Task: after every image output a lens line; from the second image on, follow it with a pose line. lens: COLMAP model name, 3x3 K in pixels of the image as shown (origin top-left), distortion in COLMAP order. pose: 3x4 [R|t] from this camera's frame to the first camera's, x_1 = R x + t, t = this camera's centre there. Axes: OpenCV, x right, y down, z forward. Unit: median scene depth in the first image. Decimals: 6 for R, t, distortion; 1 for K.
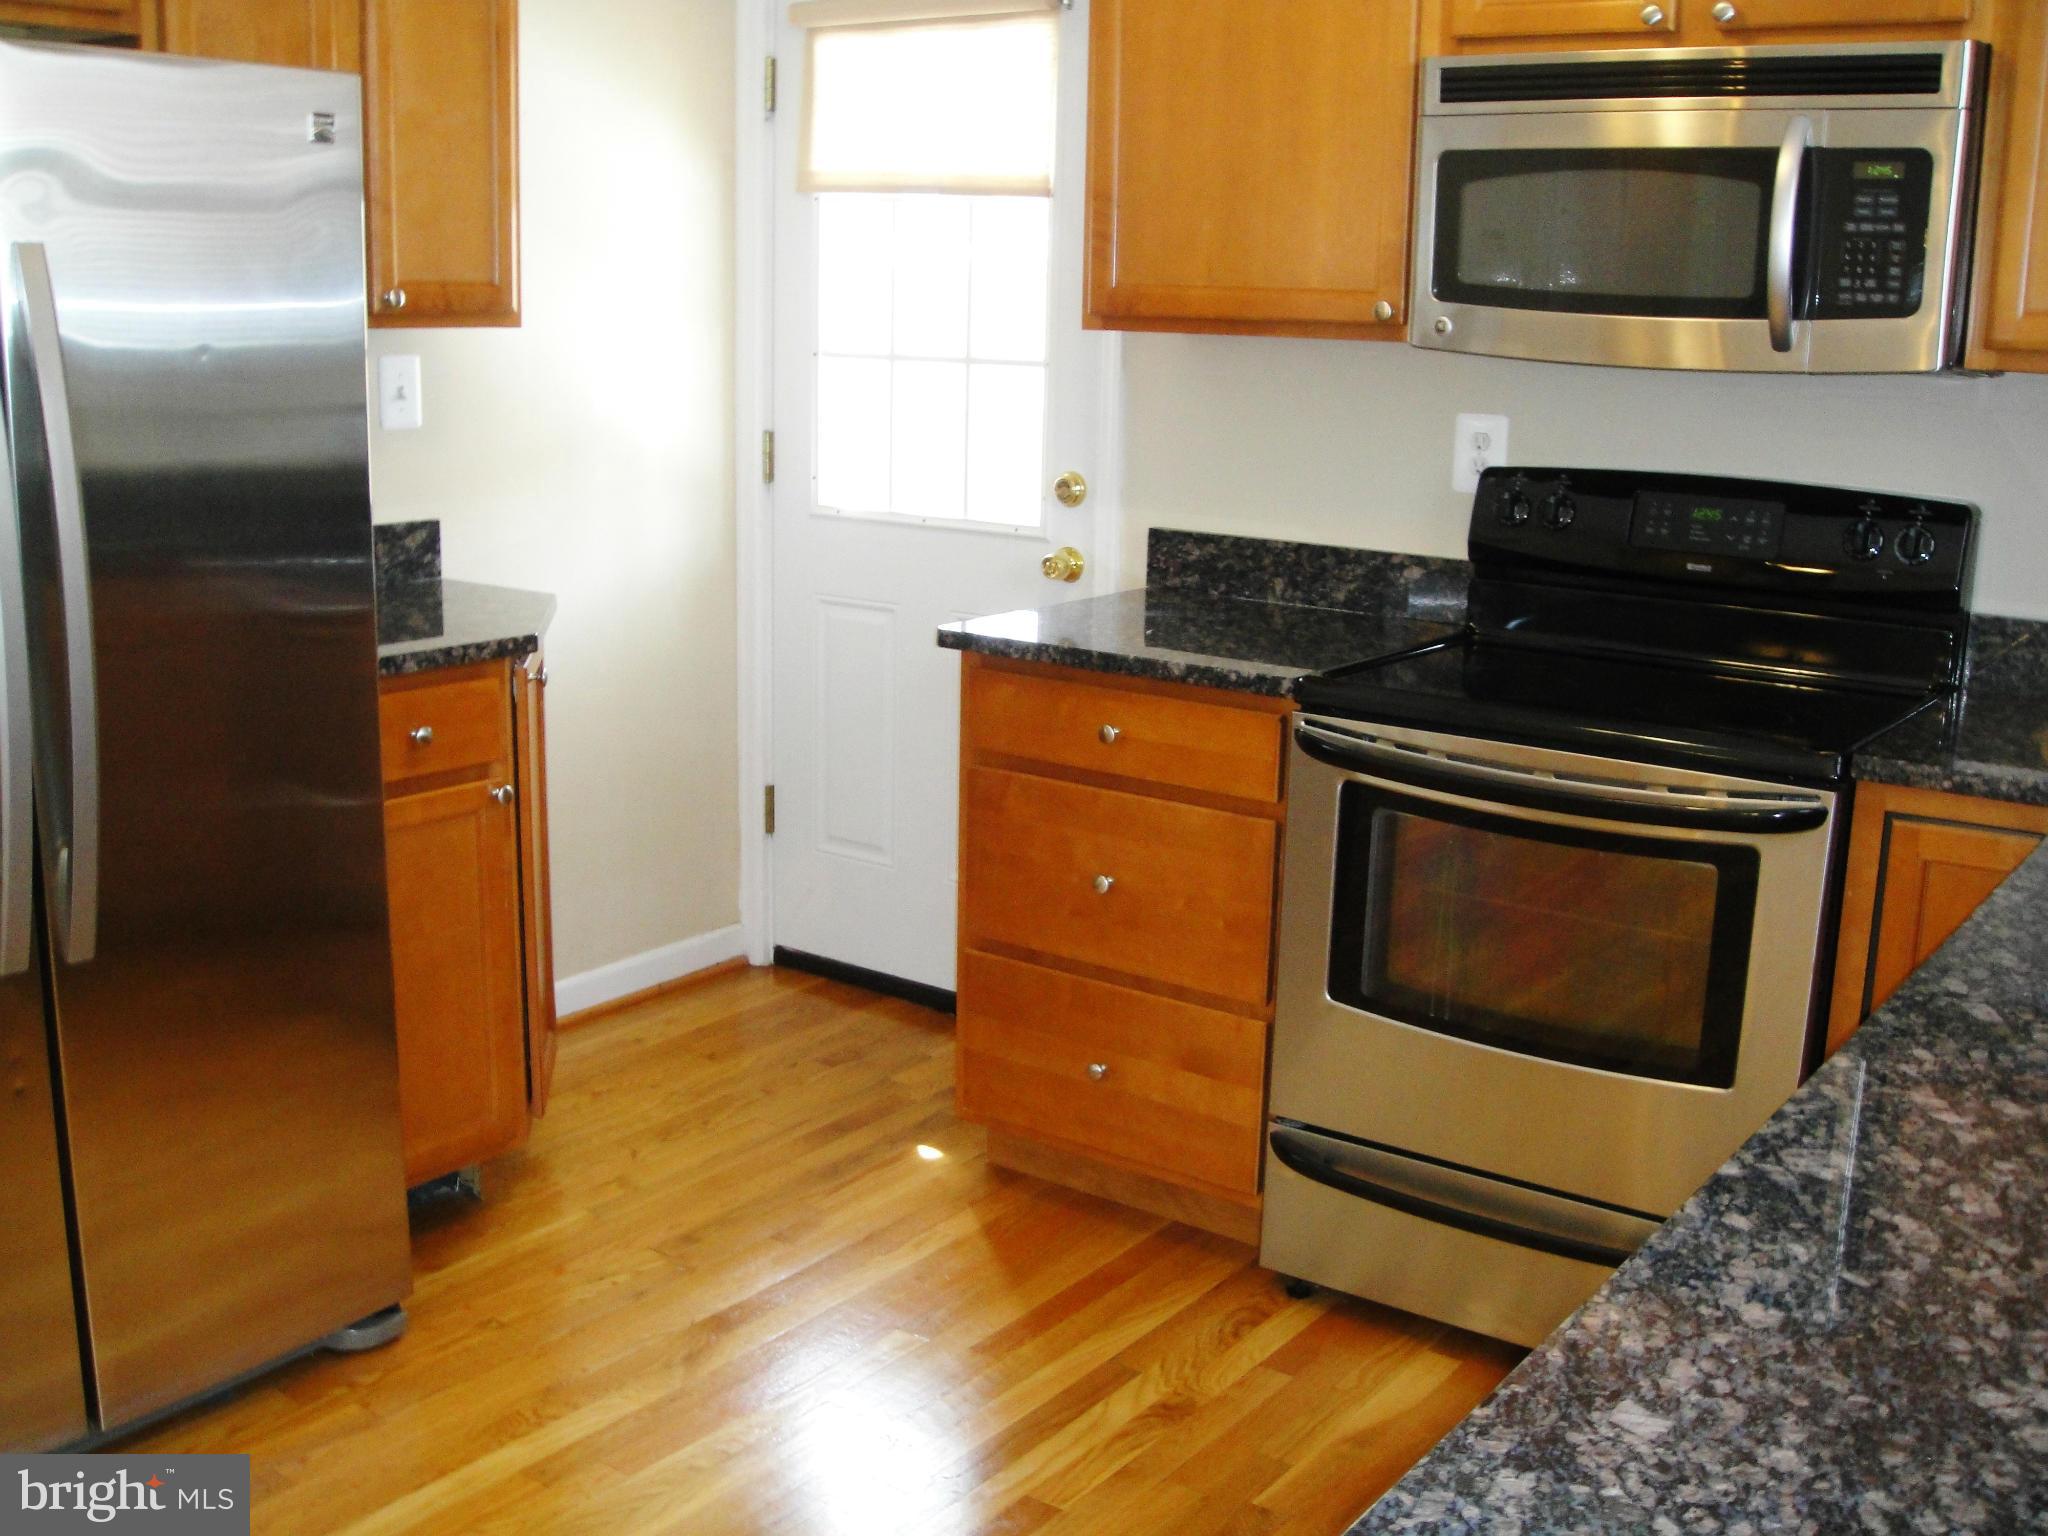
lens RADIAL K [[2143.3, 0, 999.9], [0, 2143.3, 813.7], [0, 0, 1]] dist [-0.200197, 0.209065]
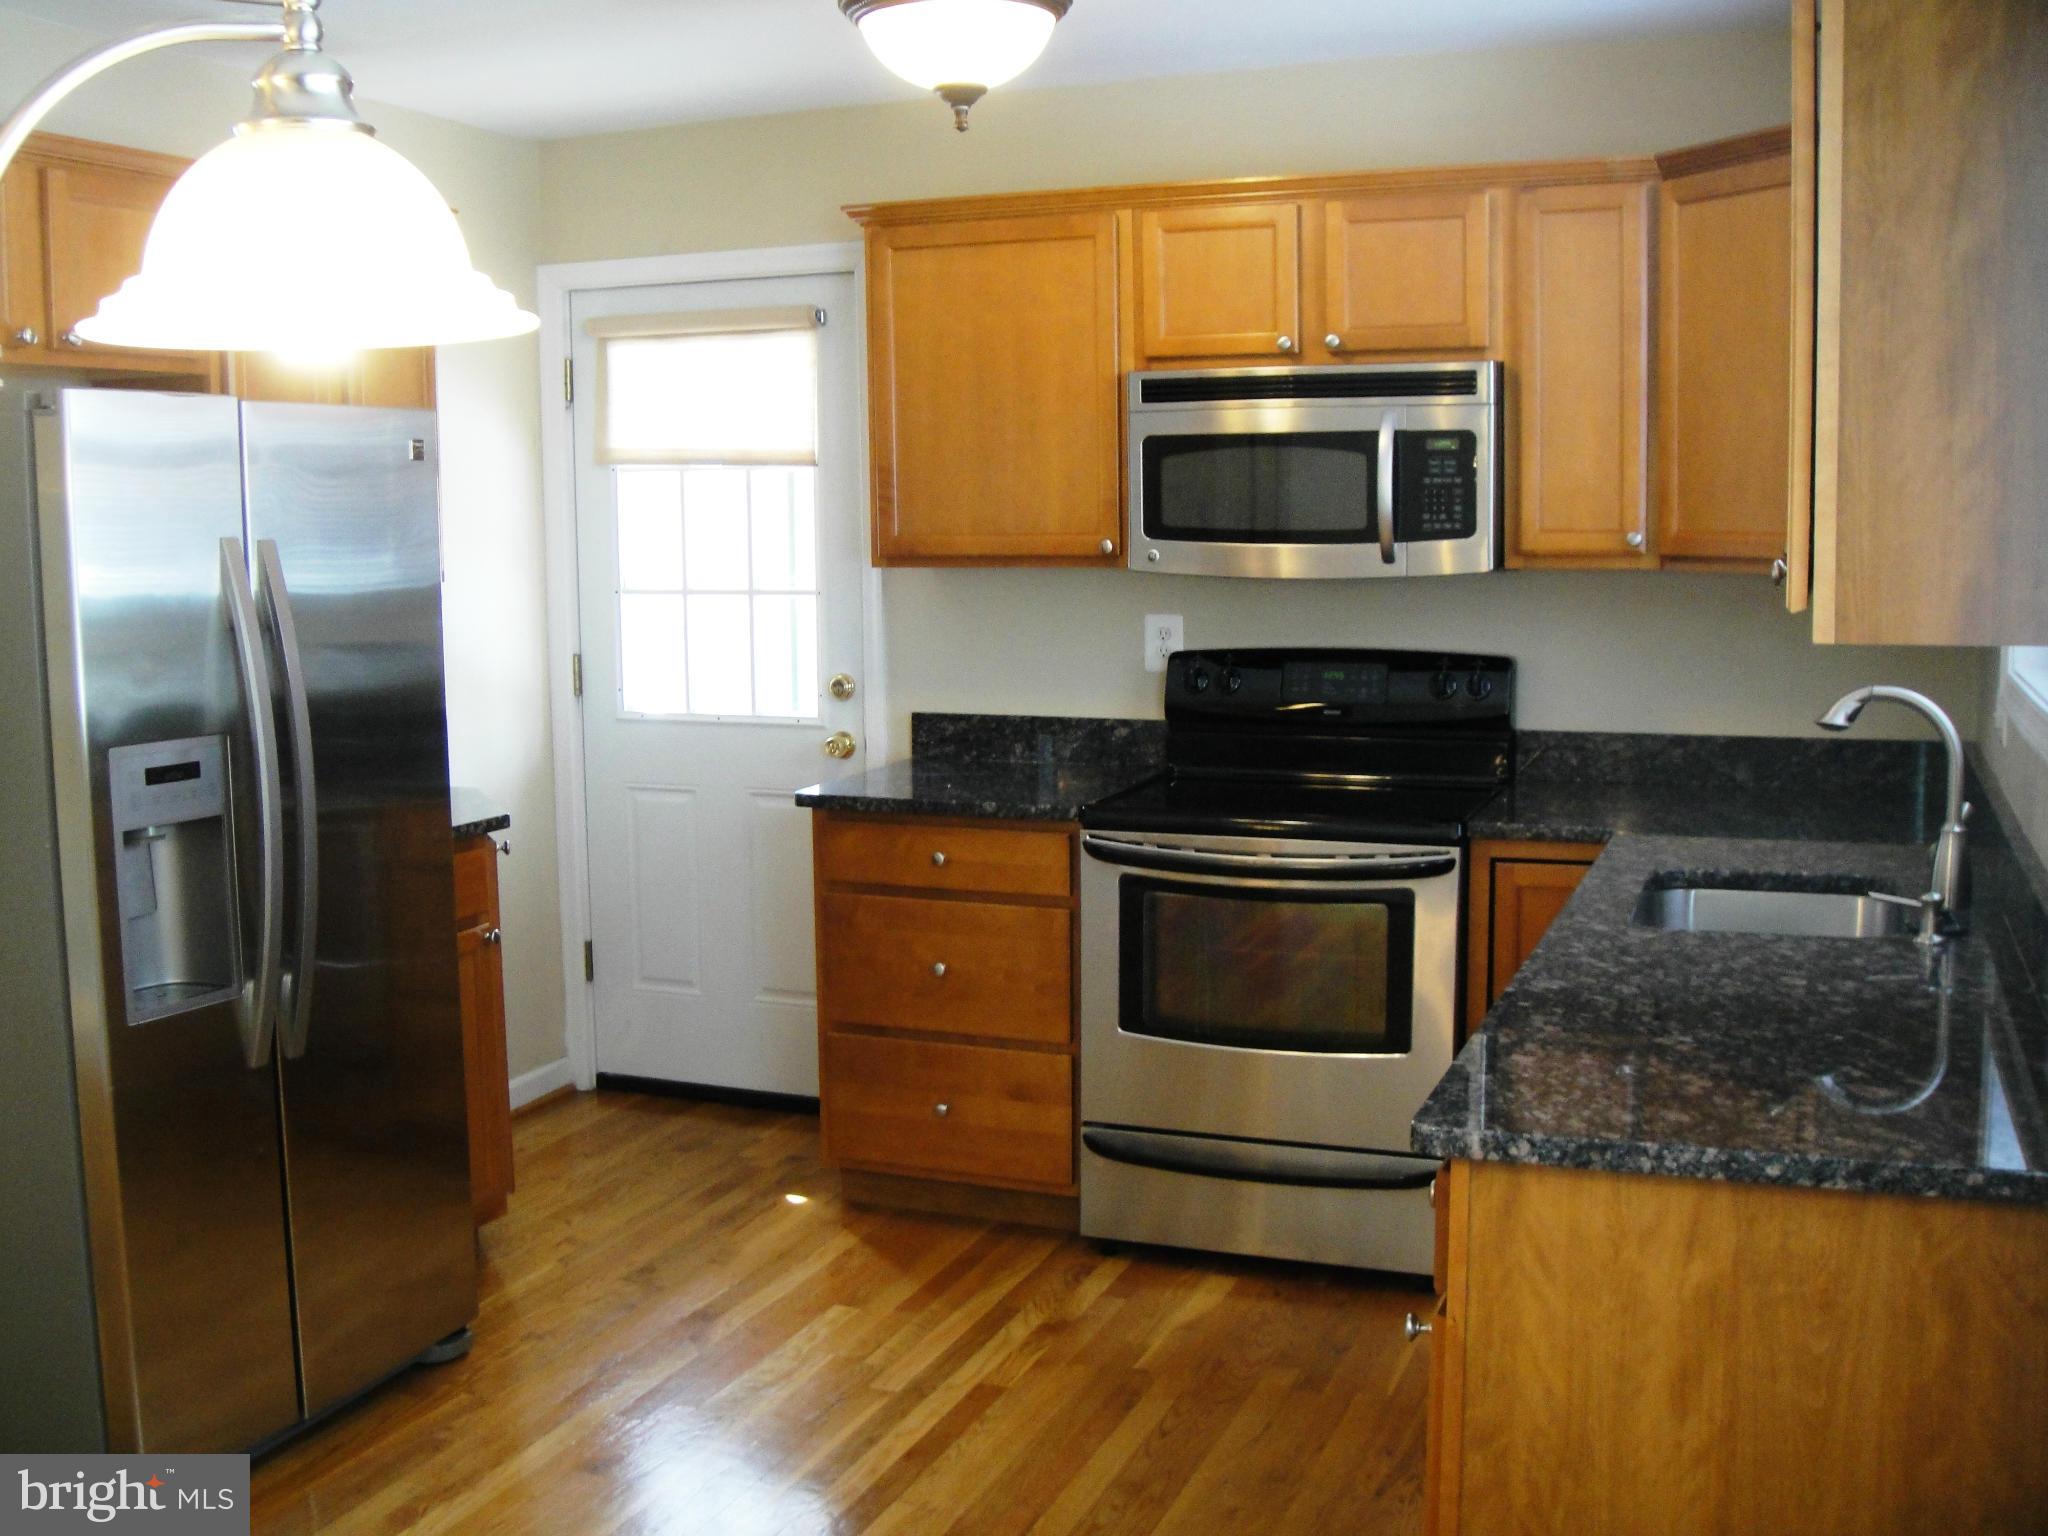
lens RADIAL K [[2143.3, 0, 999.9], [0, 2143.3, 813.7], [0, 0, 1]] dist [-0.200197, 0.209065]
pose [[0.968001, -0.066209, 0.242055, -0.241786], [0.088616, 0.992612, -0.082875, 0.051447], [-0.234779, 0.101673, 0.966717, -0.345803]]
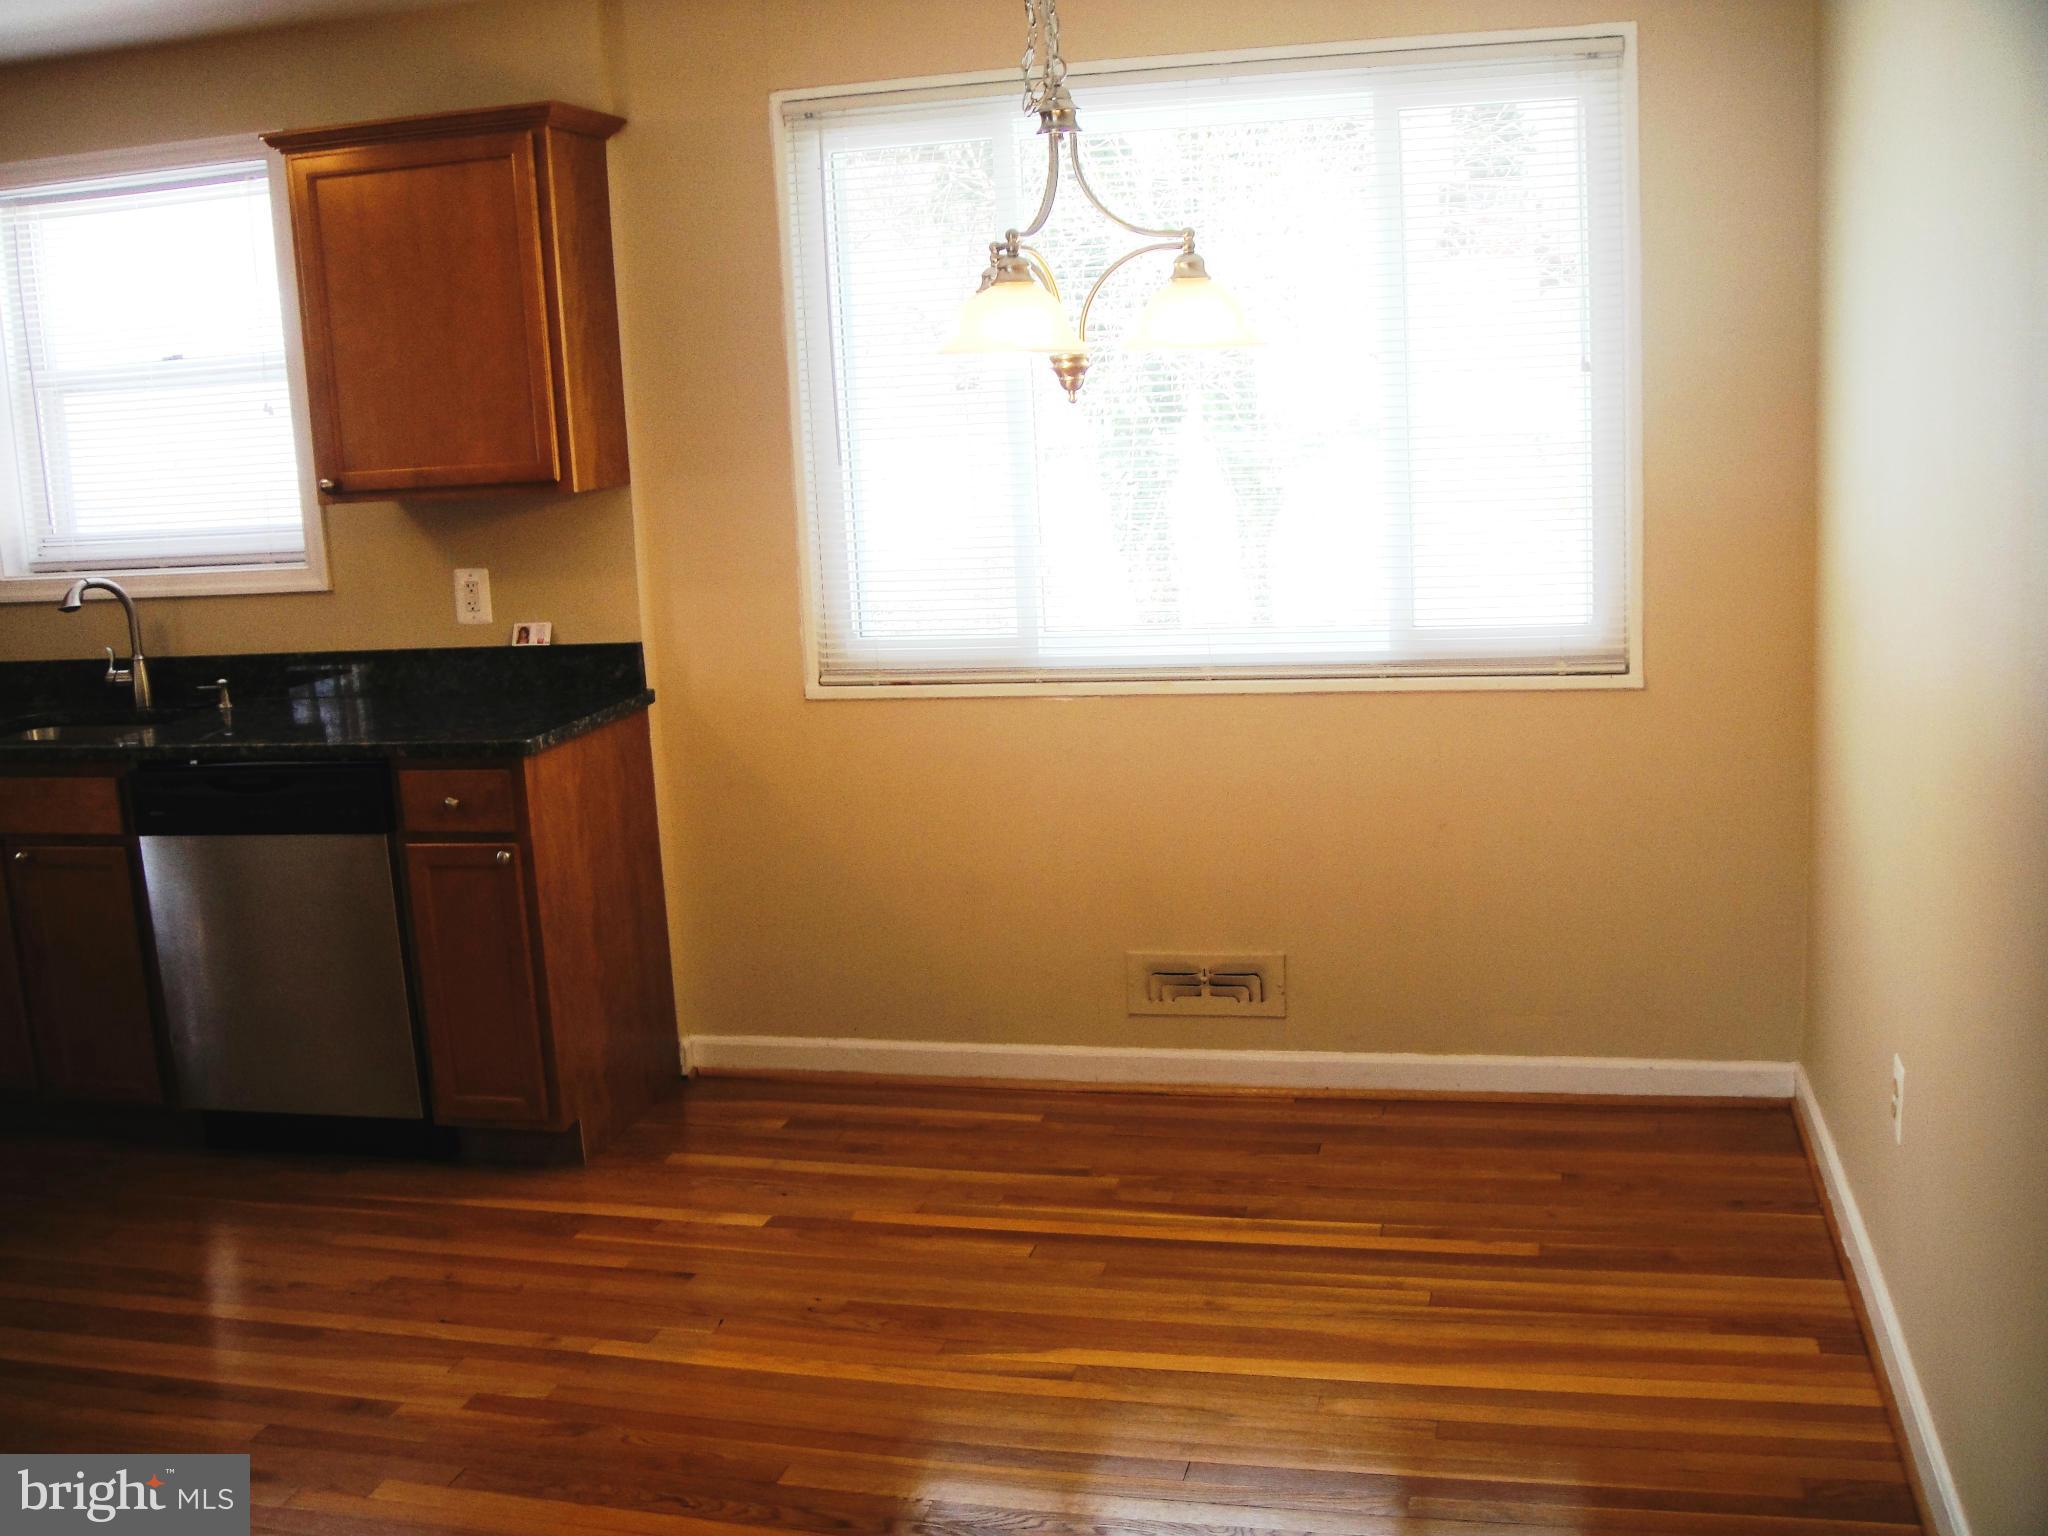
lens RADIAL K [[2143.3, 0, 999.9], [0, 2143.3, 813.7], [0, 0, 1]] dist [-0.200197, 0.209065]
pose [[-0.386908, -0.182903, 0.903797, -1.290809], [0.260382, 0.918574, 0.297360, -0.172657], [-0.884592, 0.350384, -0.307779, 0.420616]]
